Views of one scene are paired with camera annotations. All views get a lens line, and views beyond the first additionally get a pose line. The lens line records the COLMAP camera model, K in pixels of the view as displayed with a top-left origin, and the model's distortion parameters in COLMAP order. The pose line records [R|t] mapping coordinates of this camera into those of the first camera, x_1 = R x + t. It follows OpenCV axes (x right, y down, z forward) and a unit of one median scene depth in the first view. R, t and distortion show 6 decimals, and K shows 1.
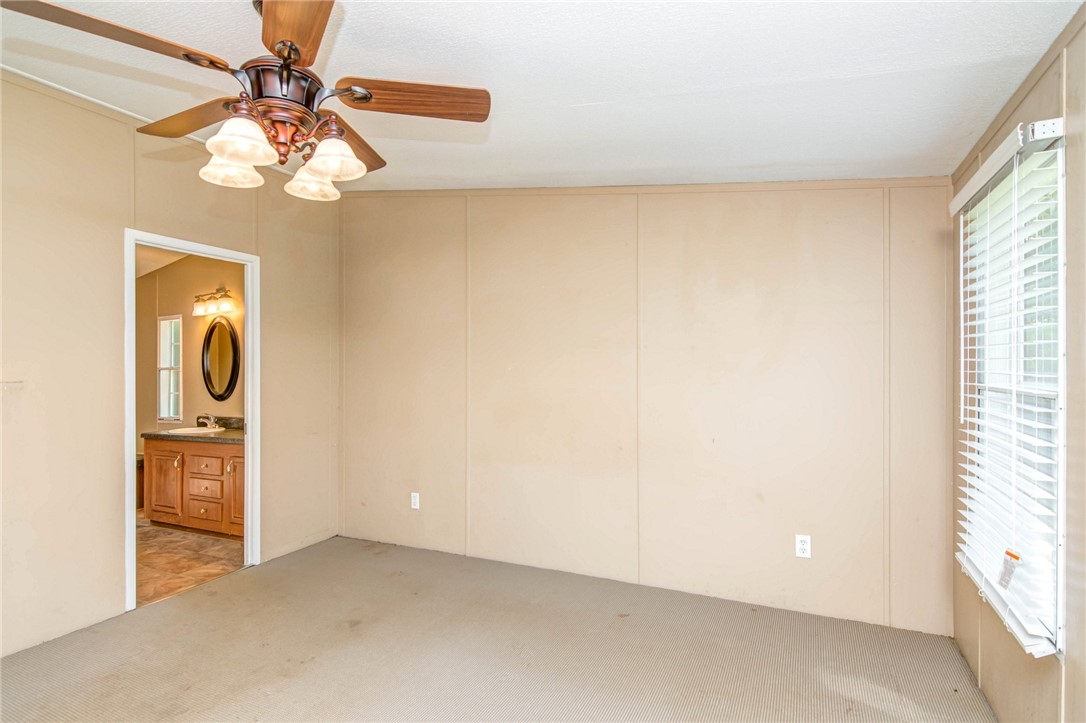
lens RADIAL K [[546.4, 0, 540.4], [0, 546.4, 359.0], [0, 0, 1]] dist [0.003720, -0.001508]
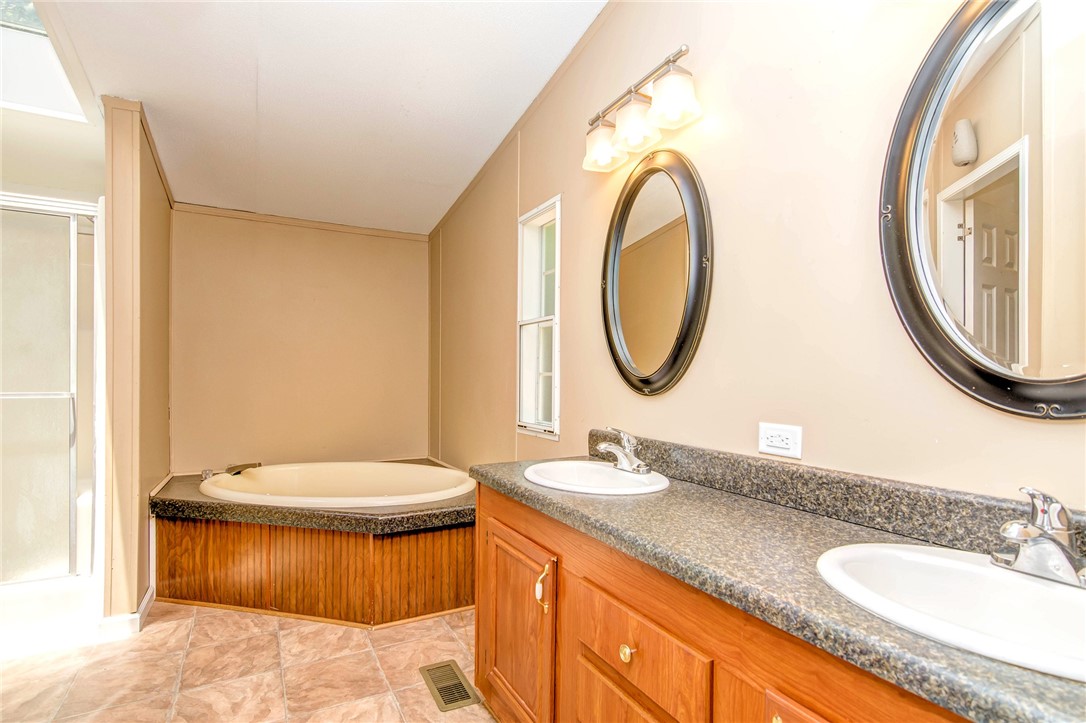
lens RADIAL K [[546.4, 0, 542.2], [0, 546.4, 360.0], [0, 0, 1]] dist [0.003720, -0.001508]
pose [[0.817704, 0.009365, -0.575563, -0.436447], [-0.009472, 0.999951, 0.002815, 0.054526], [0.575561, 0.003150, 0.817753, 0.669343]]
